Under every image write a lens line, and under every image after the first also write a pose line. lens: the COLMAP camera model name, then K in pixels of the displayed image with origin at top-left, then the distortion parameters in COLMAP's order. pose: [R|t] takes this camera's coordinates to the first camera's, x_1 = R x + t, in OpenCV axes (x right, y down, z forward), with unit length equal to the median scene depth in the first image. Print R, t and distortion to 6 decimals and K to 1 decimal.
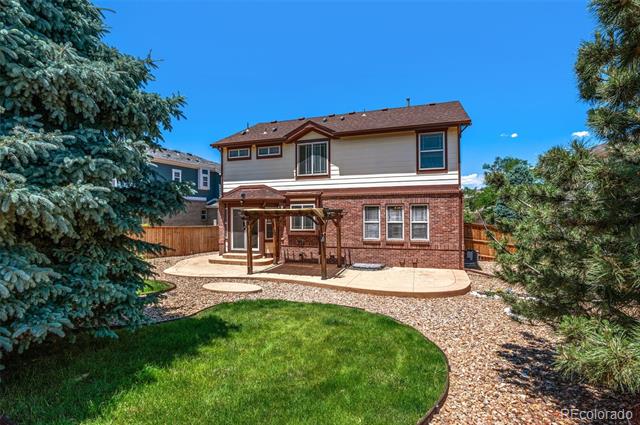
lens RADIAL K [[324.0, 0, 320.2], [0, 324.0, 211.4], [0, 0, 1]] dist [-0.010953, -0.000507]
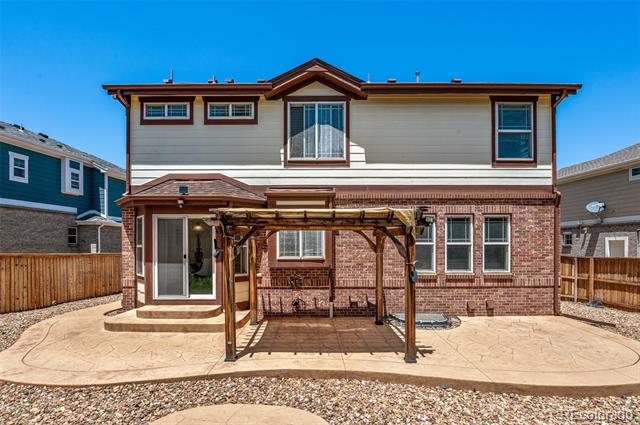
lens RADIAL K [[324.0, 0, 310.3], [0, 324.0, 246.2], [0, 0, 1]] dist [-0.010953, -0.000507]
pose [[0.948881, 0.002246, 0.315626, -0.211998], [-0.007803, 0.999836, 0.016346, 0.028296], [-0.315538, -0.017973, 0.948743, 0.473196]]
